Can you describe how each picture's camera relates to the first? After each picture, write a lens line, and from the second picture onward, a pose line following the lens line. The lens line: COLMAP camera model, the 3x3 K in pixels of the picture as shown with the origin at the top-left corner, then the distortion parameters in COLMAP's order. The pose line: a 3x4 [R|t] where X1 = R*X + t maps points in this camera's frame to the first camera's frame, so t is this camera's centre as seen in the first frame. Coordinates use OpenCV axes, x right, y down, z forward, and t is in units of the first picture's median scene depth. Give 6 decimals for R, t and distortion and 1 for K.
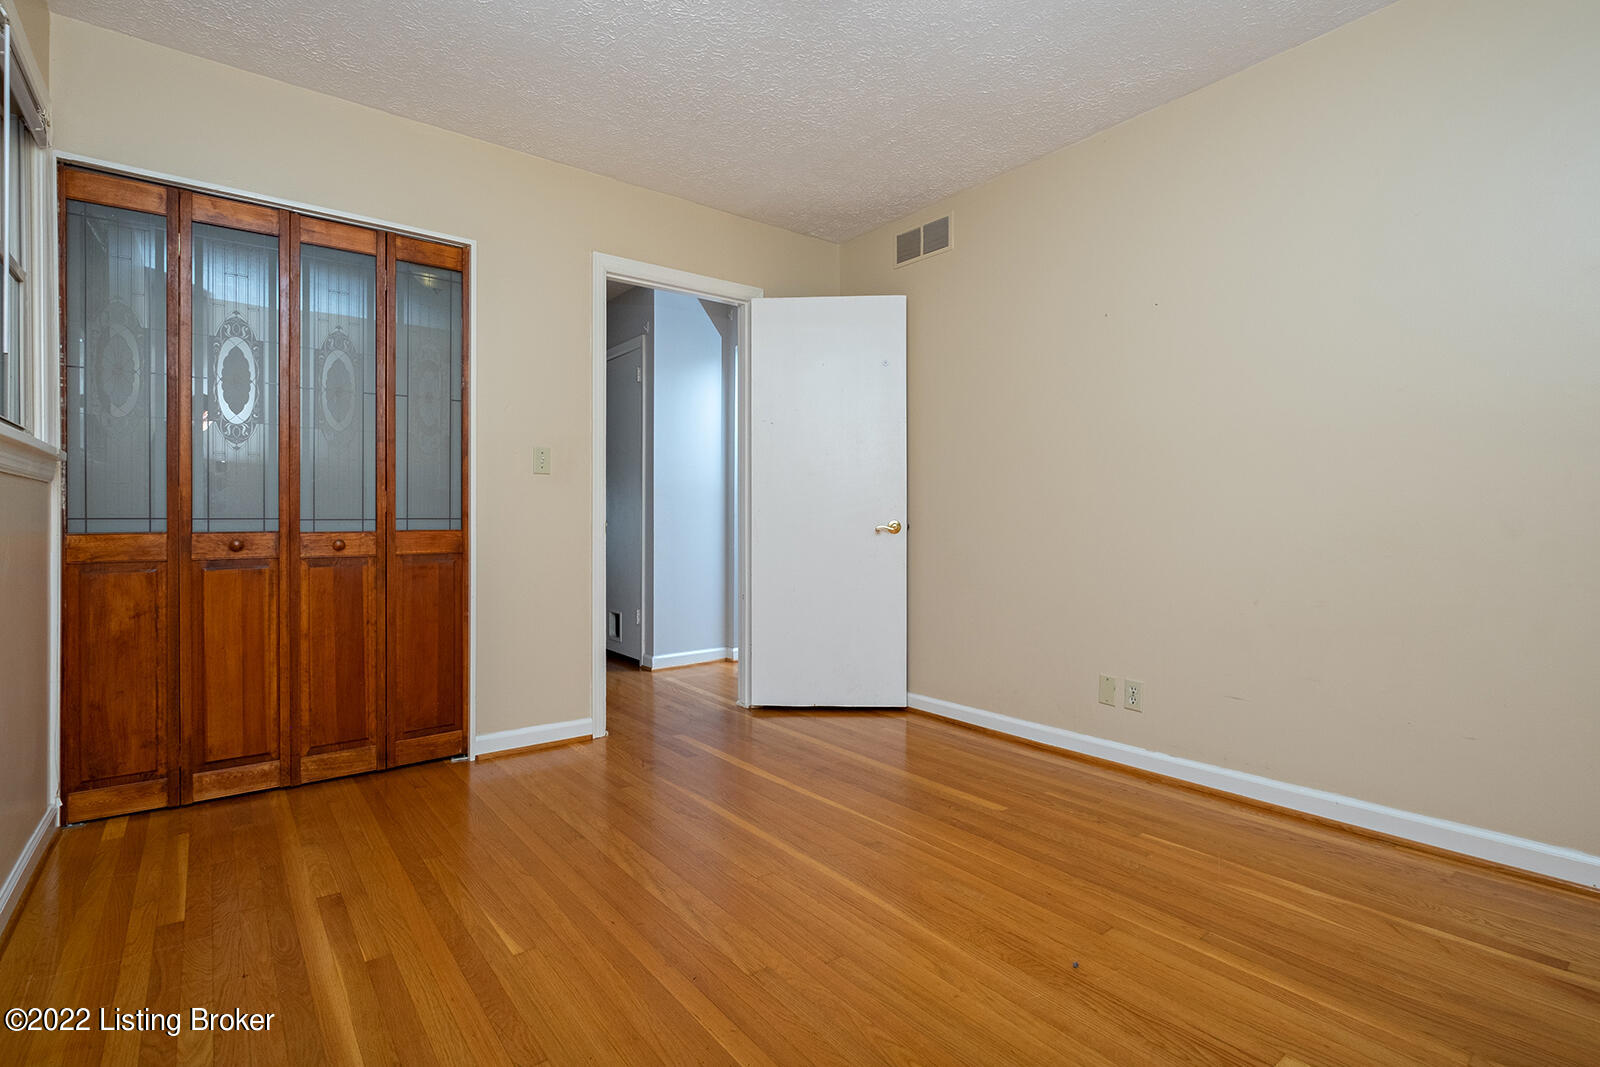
lens RADIAL K [[773.7, 0, 807.3], [0, 773.7, 528.1], [0, 0, 1]] dist [-0.012418, -0.000272]
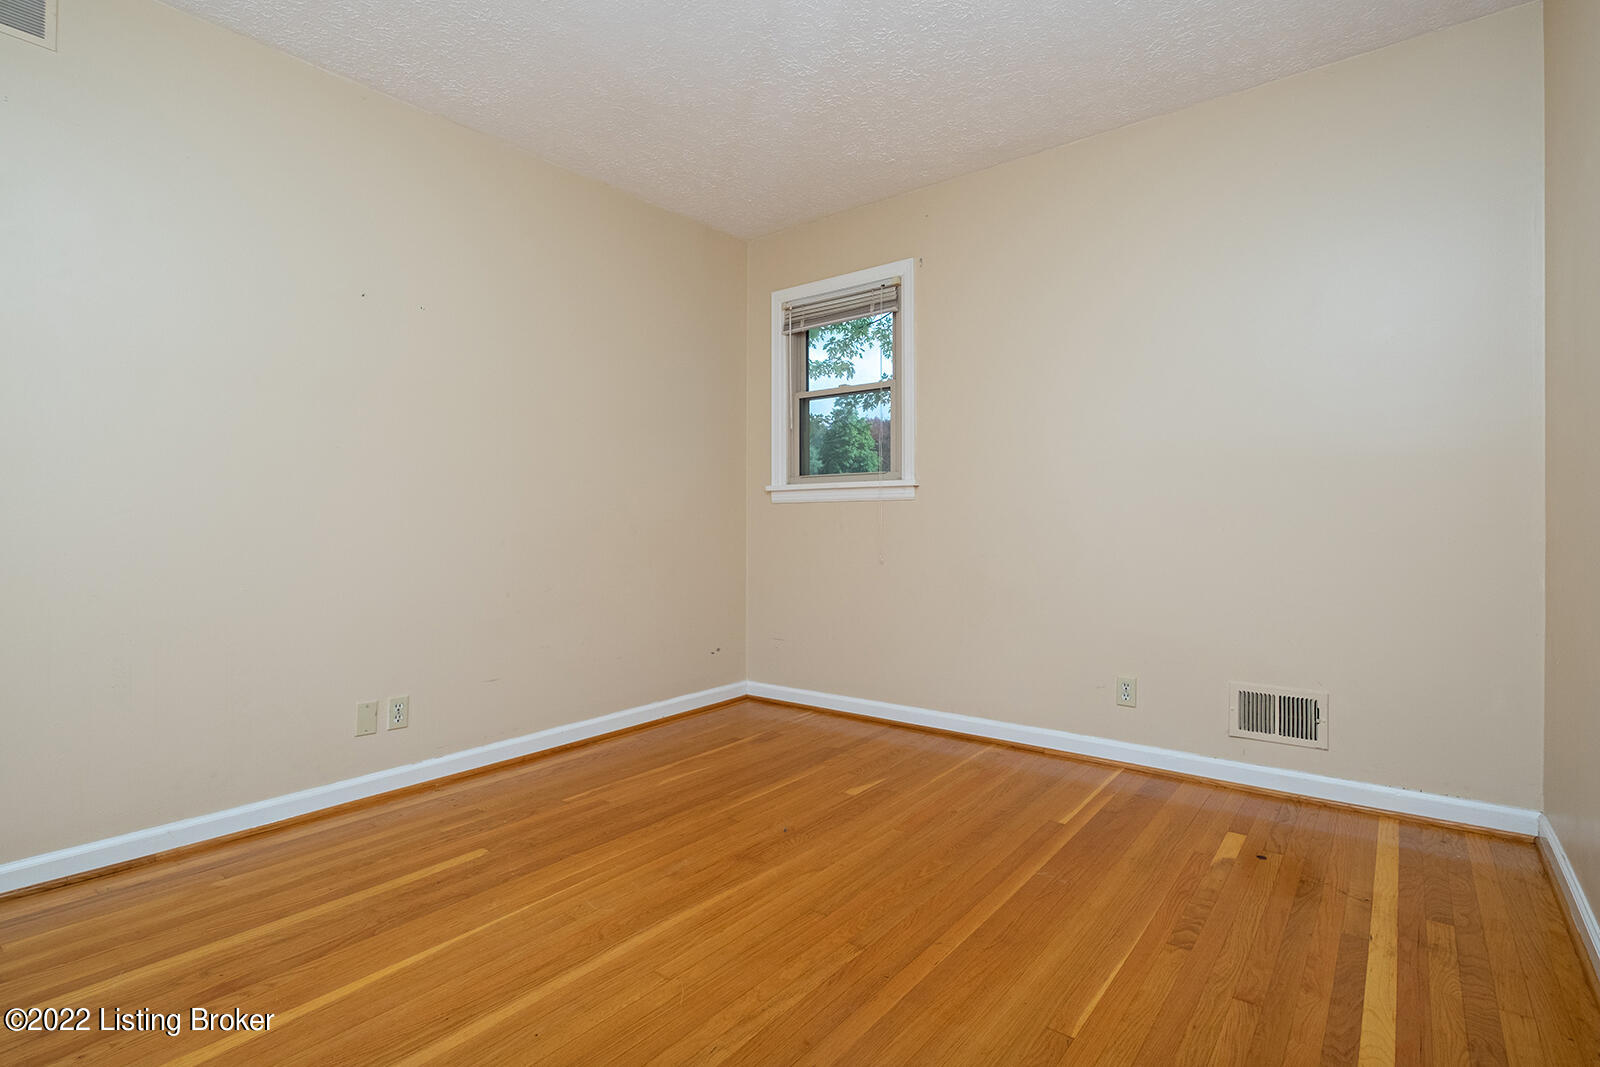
lens RADIAL K [[773.7, 0, 797.8], [0, 773.7, 536.0], [0, 0, 1]] dist [-0.012418, -0.000272]
pose [[-0.233011, -0.020521, 0.972257, -0.765466], [0.018718, 0.999497, 0.025582, -0.019528], [-0.972294, 0.024160, -0.232510, 0.931058]]
